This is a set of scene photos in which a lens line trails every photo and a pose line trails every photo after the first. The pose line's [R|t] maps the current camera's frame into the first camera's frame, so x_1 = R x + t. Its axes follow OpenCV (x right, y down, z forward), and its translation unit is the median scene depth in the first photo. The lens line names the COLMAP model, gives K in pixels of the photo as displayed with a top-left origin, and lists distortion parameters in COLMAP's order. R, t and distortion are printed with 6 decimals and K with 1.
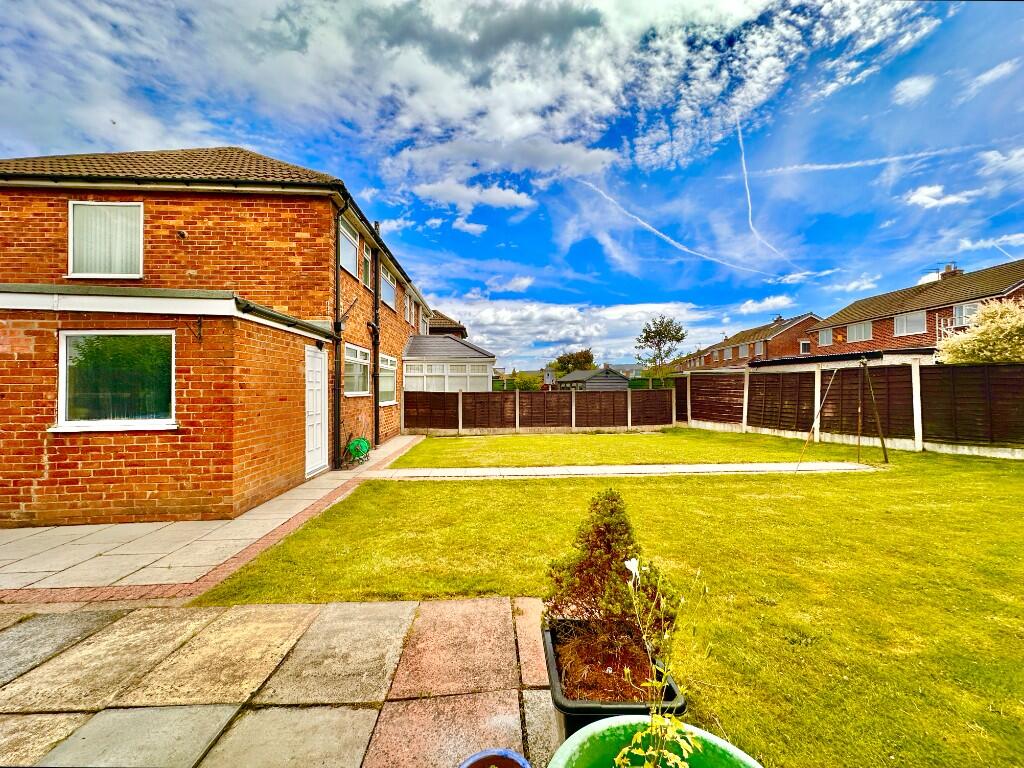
lens RADIAL K [[413.3, 0, 512.0], [0, 413.3, 384.0], [0, 0, 1]] dist [-0.003942, -0.000216]
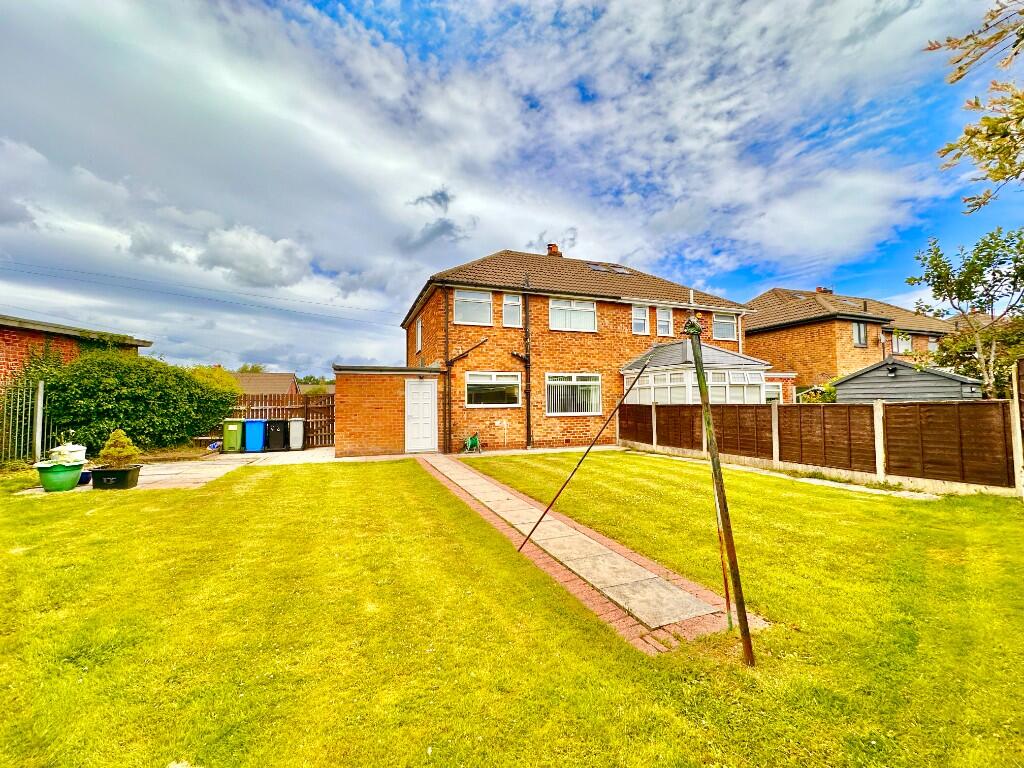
lens RADIAL K [[404.5, 0, 506.2], [0, 404.5, 382.6], [0, 0, 1]] dist [-0.001941, -0.000651]
pose [[0.303948, -0.045200, -0.951616, 0.617239], [0.019010, 0.998963, -0.041377, 0.001659], [0.952499, -0.005514, 0.304492, 0.413399]]
